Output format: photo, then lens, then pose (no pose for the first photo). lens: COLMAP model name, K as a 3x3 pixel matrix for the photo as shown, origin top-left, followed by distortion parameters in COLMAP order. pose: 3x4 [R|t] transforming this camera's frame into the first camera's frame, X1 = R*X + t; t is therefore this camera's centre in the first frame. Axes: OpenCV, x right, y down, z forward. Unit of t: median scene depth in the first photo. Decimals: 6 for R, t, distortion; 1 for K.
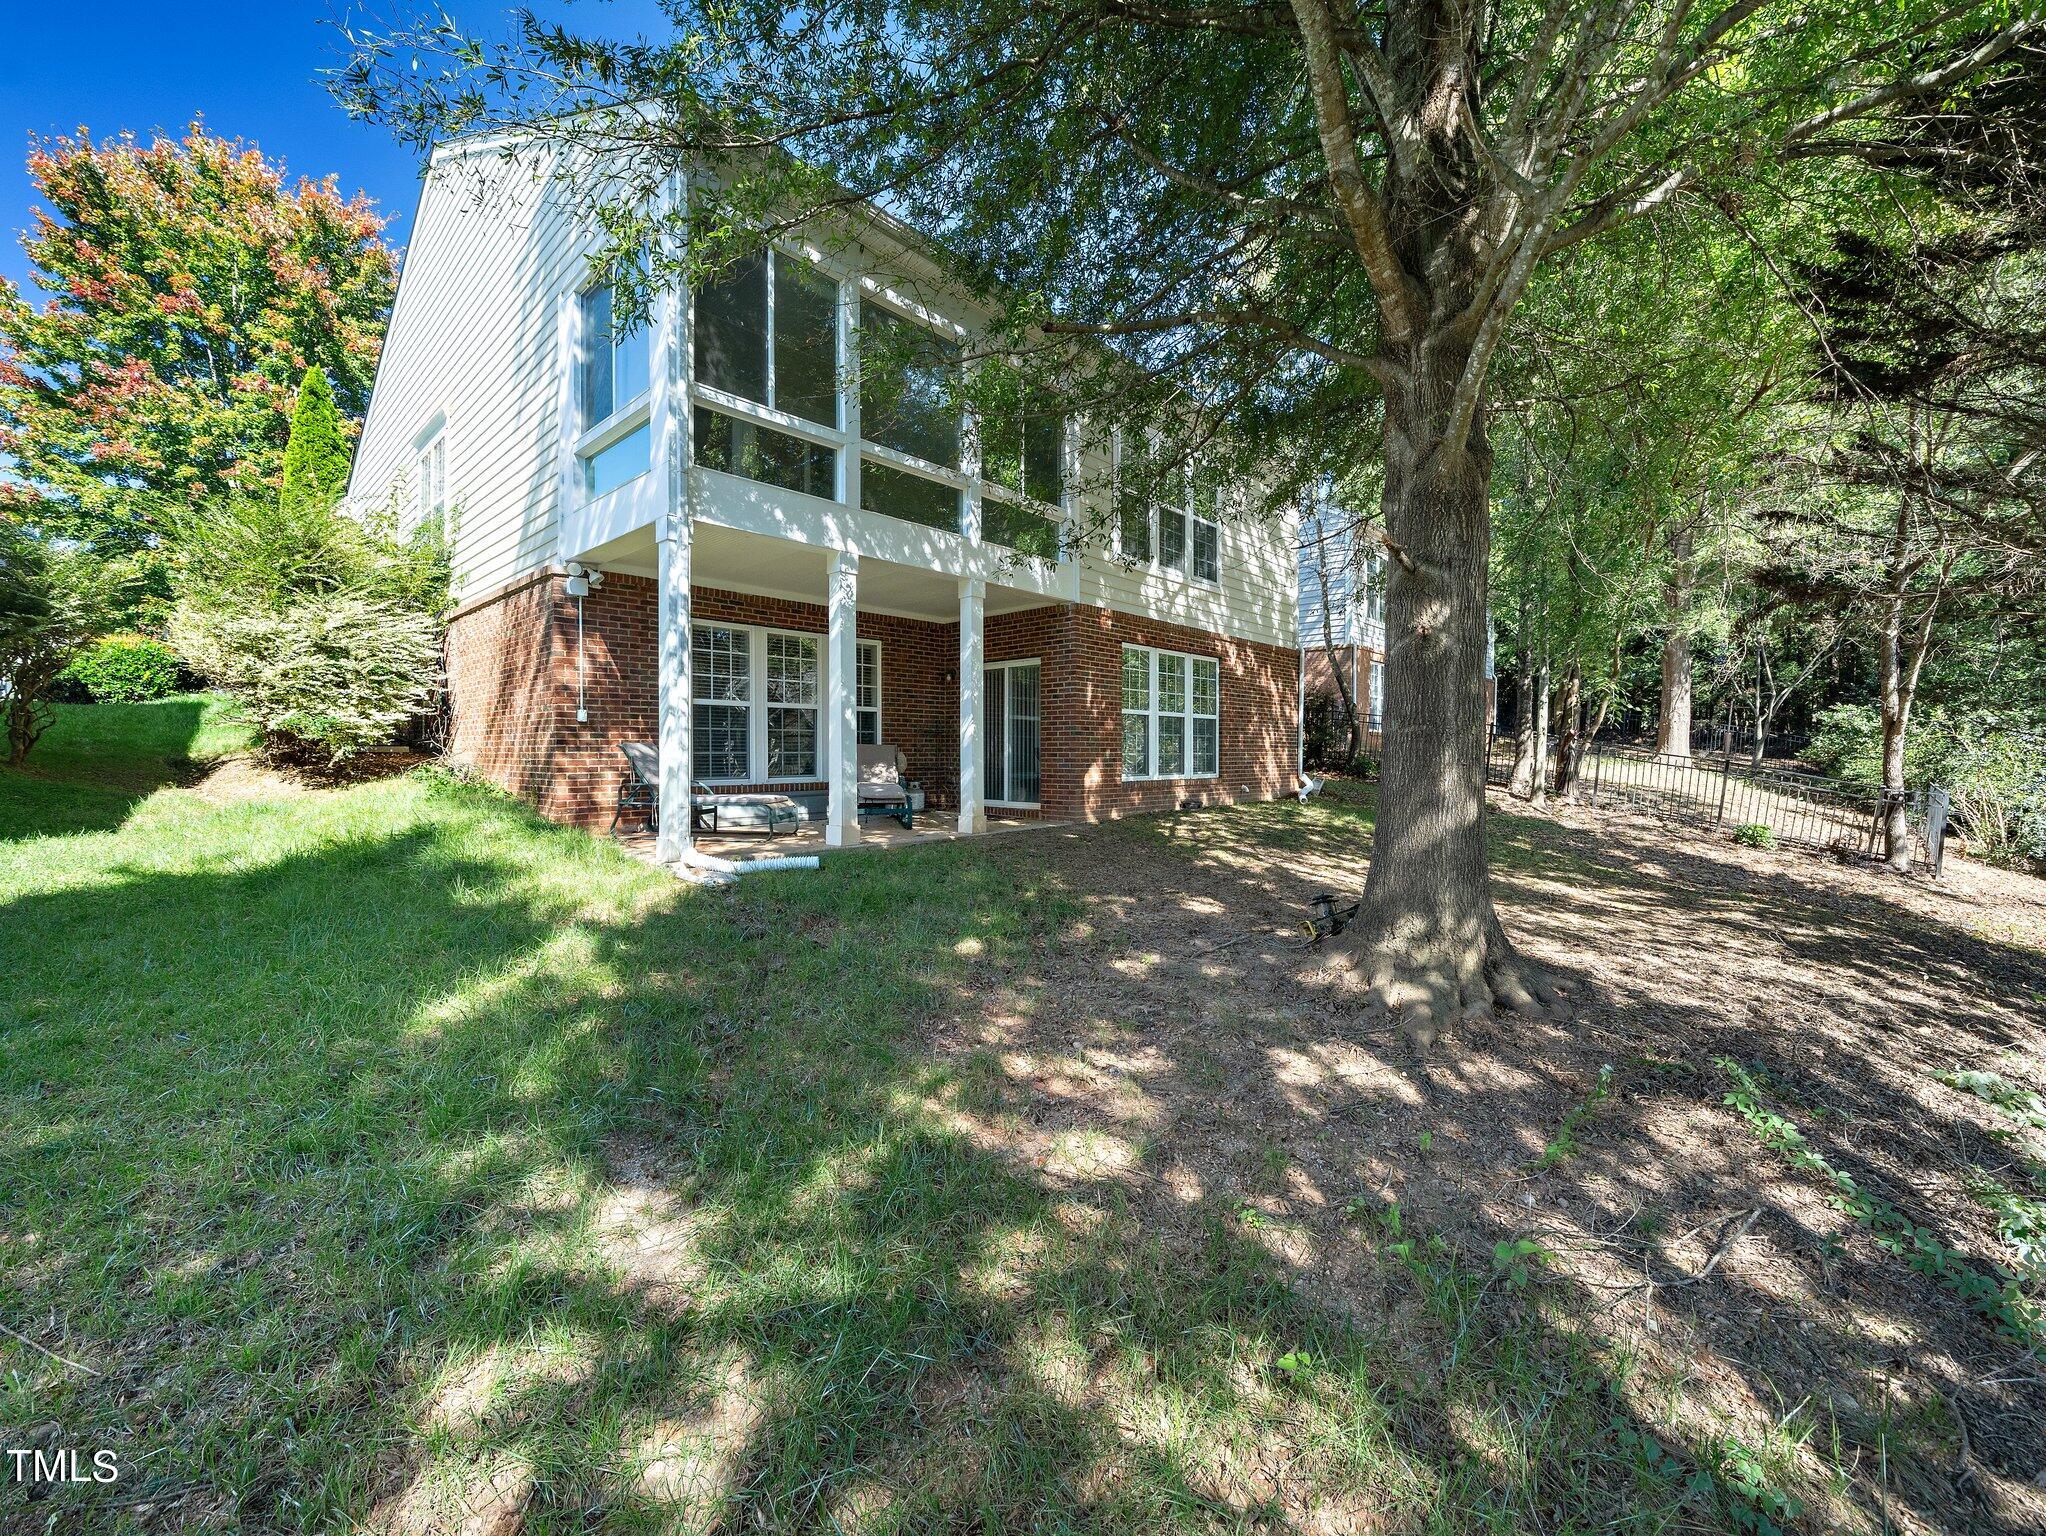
lens RADIAL K [[841.2, 0, 1024.9], [0, 841.2, 758.6], [0, 0, 1]] dist [-0.009875, -0.000774]
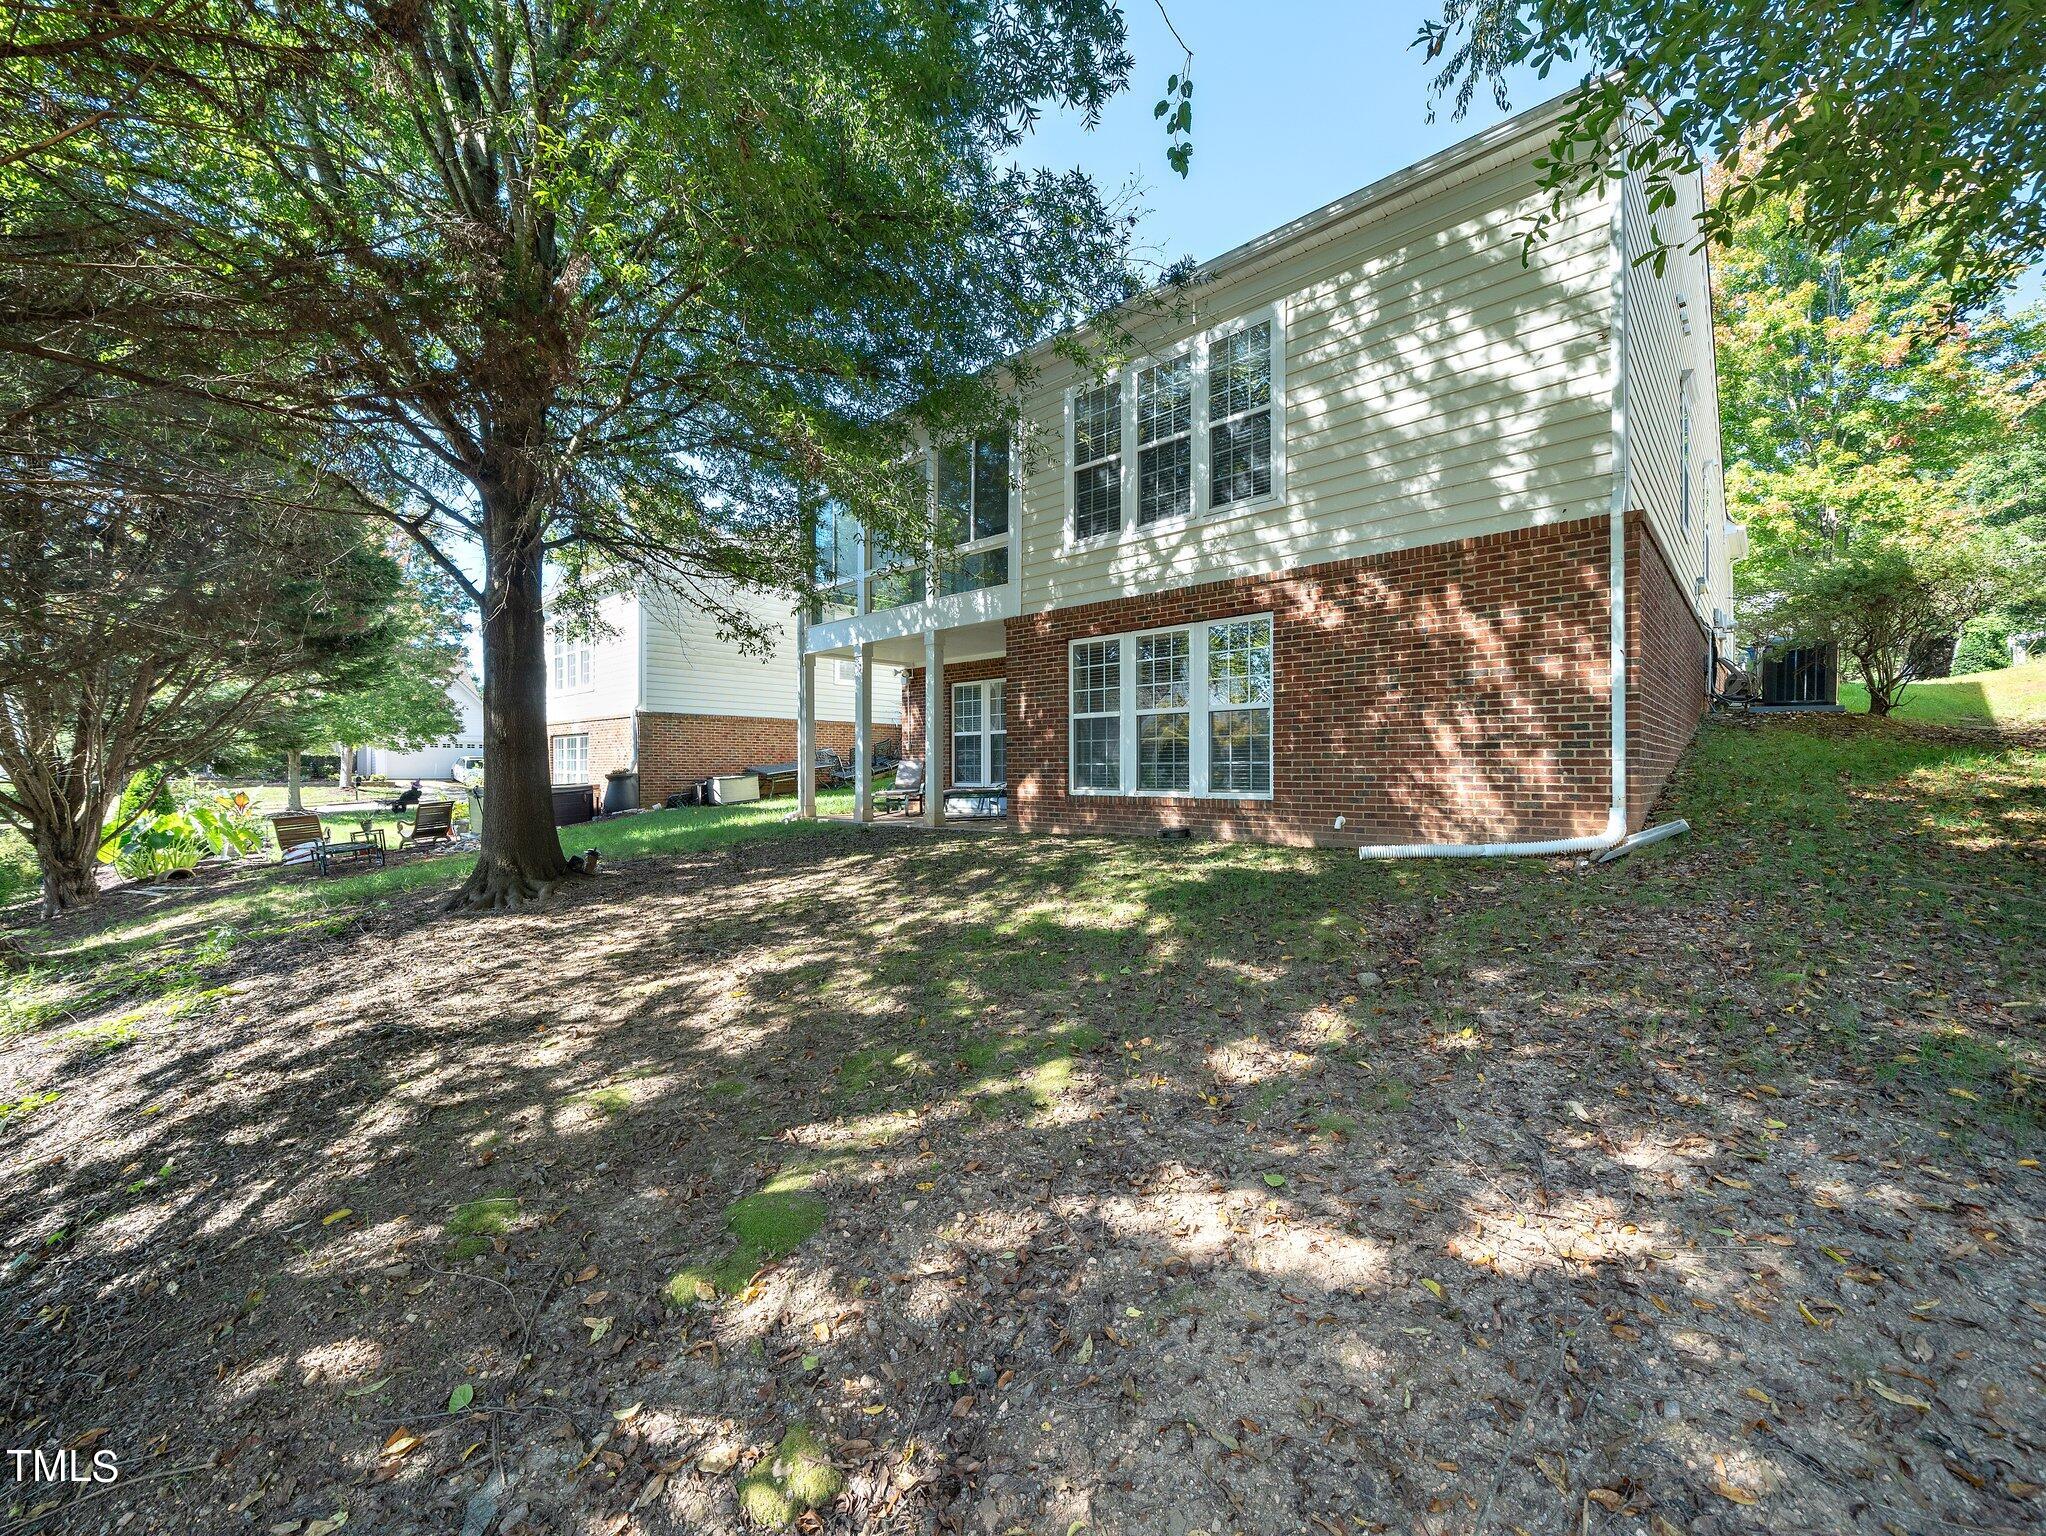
lens RADIAL K [[841.2, 0, 1025.1], [0, 841.2, 772.5], [0, 0, 1]] dist [-0.009875, -0.000774]
pose [[-0.028093, 0.004153, -0.999597, 0.924514], [-0.003518, 0.999985, 0.004253, -0.000531], [0.999599, 0.003636, -0.028078, 0.884067]]
